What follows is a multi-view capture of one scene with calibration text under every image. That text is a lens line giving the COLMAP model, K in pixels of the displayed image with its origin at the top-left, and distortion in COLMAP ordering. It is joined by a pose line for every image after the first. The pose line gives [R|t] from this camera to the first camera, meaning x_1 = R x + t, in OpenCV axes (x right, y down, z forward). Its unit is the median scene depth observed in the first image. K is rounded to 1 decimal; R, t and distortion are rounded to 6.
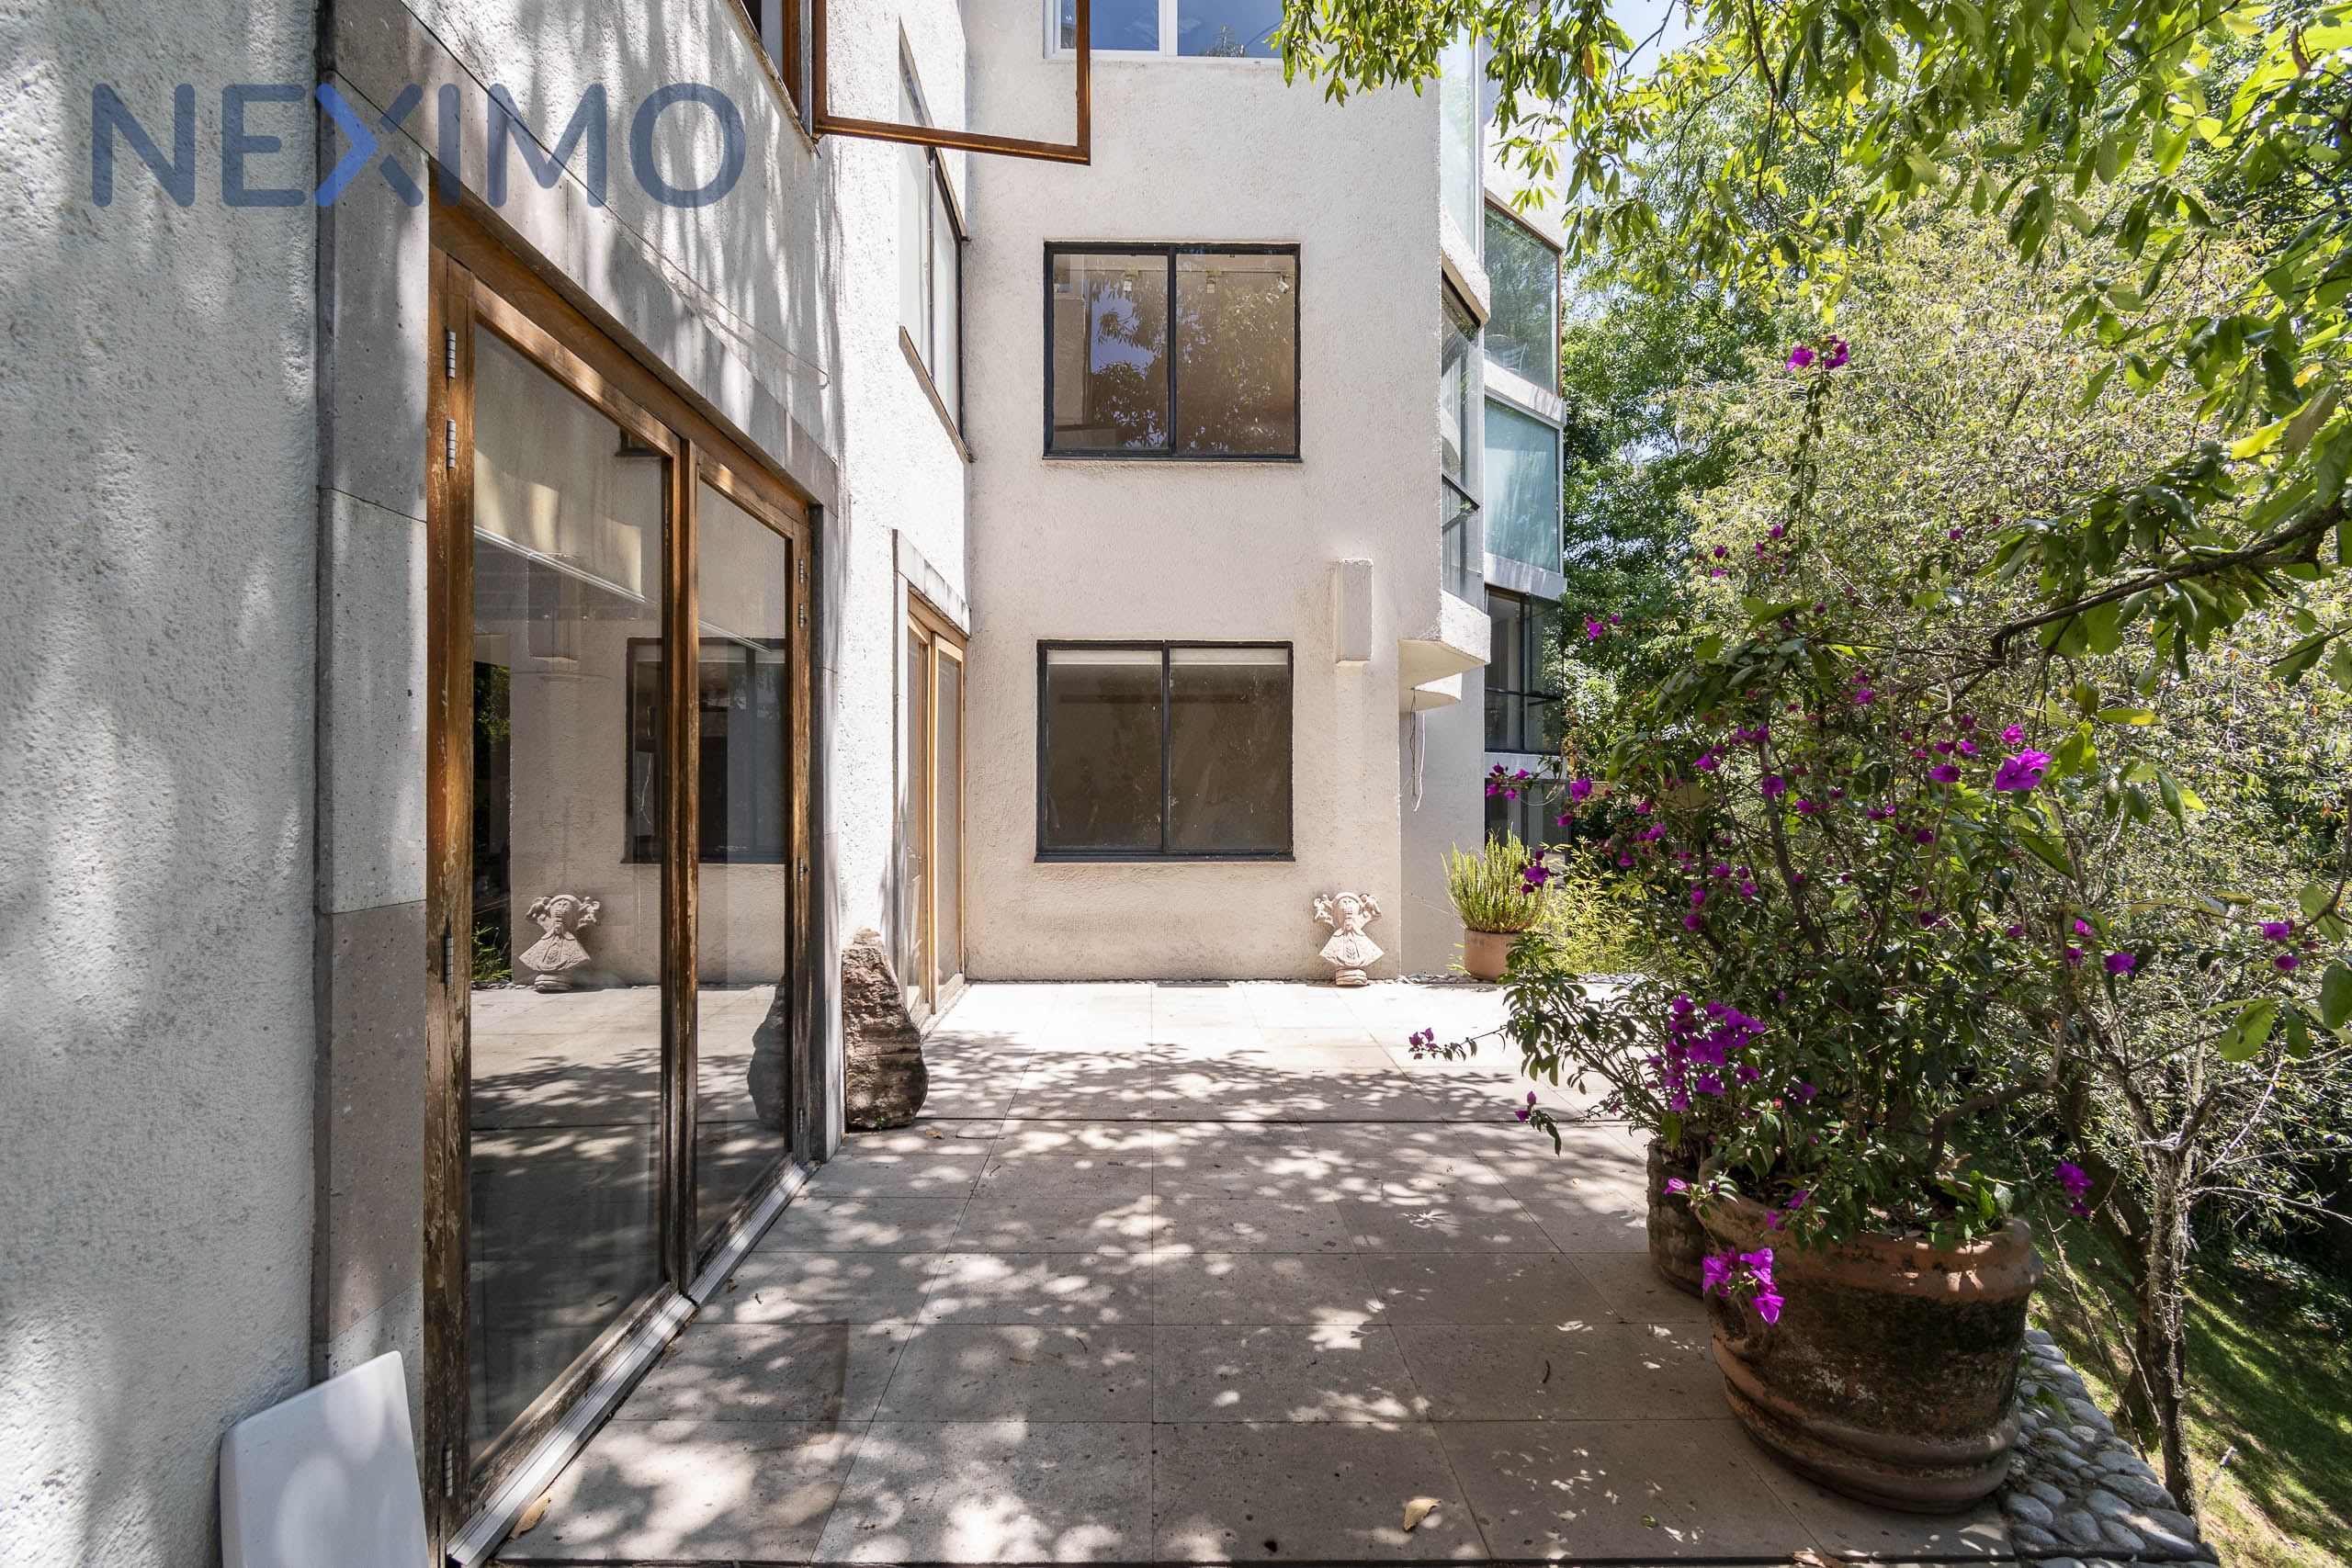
lens RADIAL K [[1082.2, 0, 1174.1], [0, 1082.2, 785.9], [0, 0, 1]] dist [-0.001525, -0.000110]
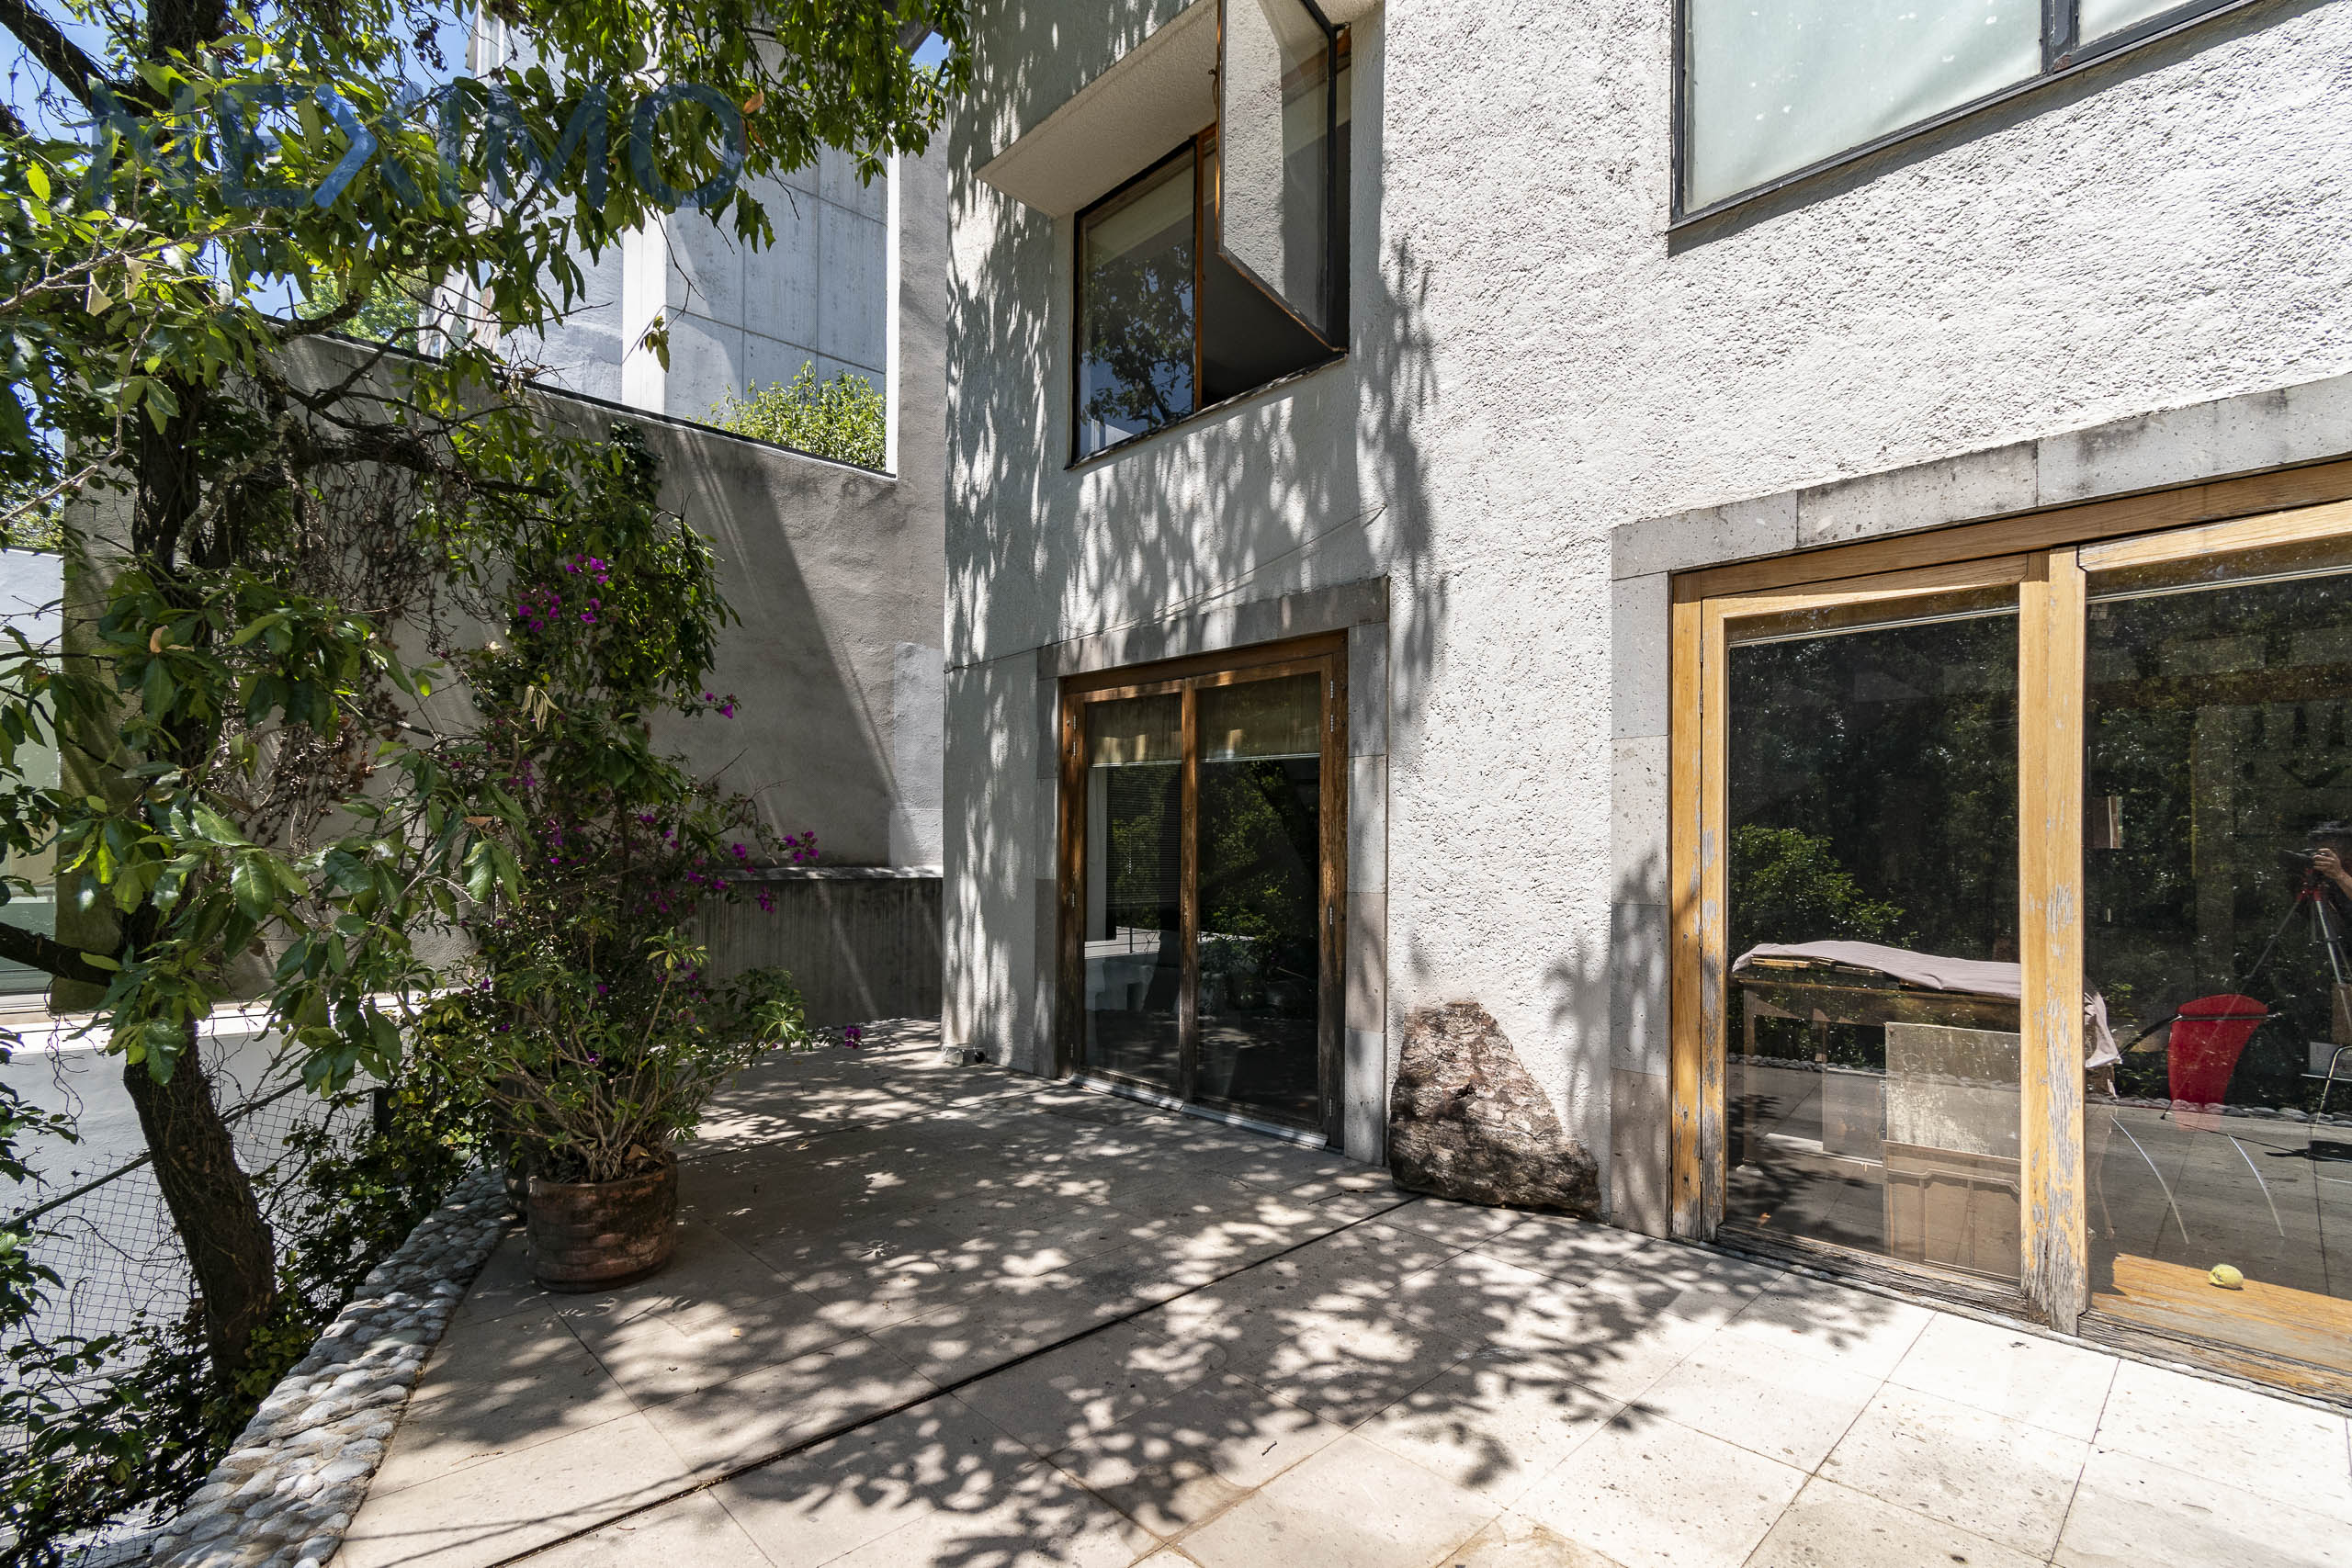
lens RADIAL K [[1082.2, 0, 1172.1], [0, 1082.2, 840.4], [0, 0, 1]] dist [-0.001525, -0.000110]
pose [[-0.742877, -0.013223, -0.669297, 0.586792], [-0.011153, 0.999911, -0.007375, -0.004375], [0.669335, 0.001986, -0.742958, 1.582319]]
